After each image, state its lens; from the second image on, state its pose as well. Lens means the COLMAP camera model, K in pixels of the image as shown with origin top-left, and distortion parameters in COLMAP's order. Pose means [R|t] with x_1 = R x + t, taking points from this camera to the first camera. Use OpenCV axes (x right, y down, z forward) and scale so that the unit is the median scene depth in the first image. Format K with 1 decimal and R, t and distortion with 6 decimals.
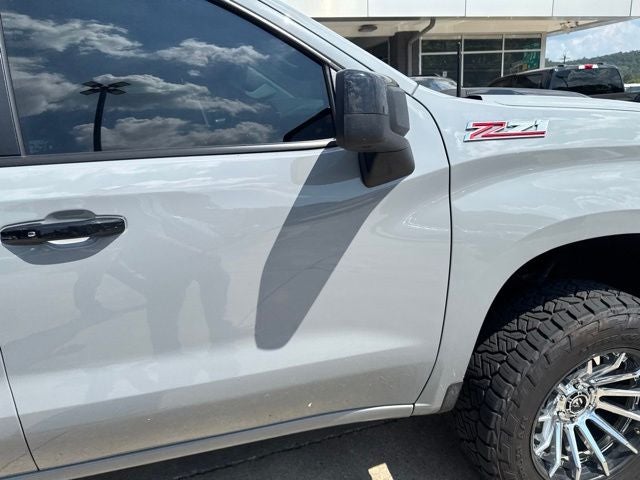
lens RADIAL K [[473.8, 0, 318.6], [0, 473.8, 262.4], [0, 0, 1]] dist [0.004552, -0.009890]
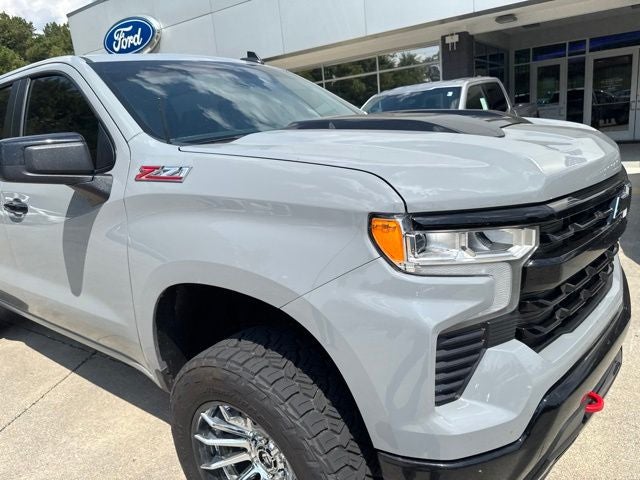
lens RADIAL K [[473.7, 0, 318.3], [0, 473.7, 256.3], [0, 0, 1]] dist [0.006977, -0.012117]
pose [[0.599712, 0.216210, -0.770453, 1.580540], [-0.188798, 0.973856, 0.126331, -0.300290], [0.777625, 0.069698, 0.624853, 0.578330]]
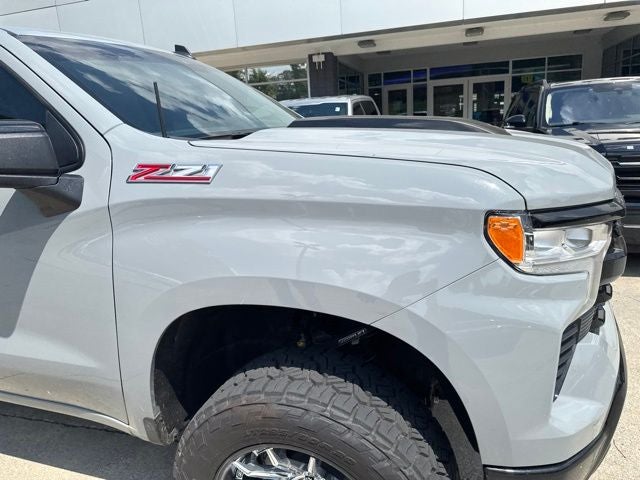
lens RADIAL K [[470.5, 0, 326.8], [0, 470.5, 259.9], [0, 0, 1]] dist [0.033303, -0.049293]
pose [[0.821056, 0.162079, -0.547355, 1.197407], [-0.162910, 0.985499, 0.047446, -0.202257], [0.547108, 0.050214, 0.835555, 0.383375]]
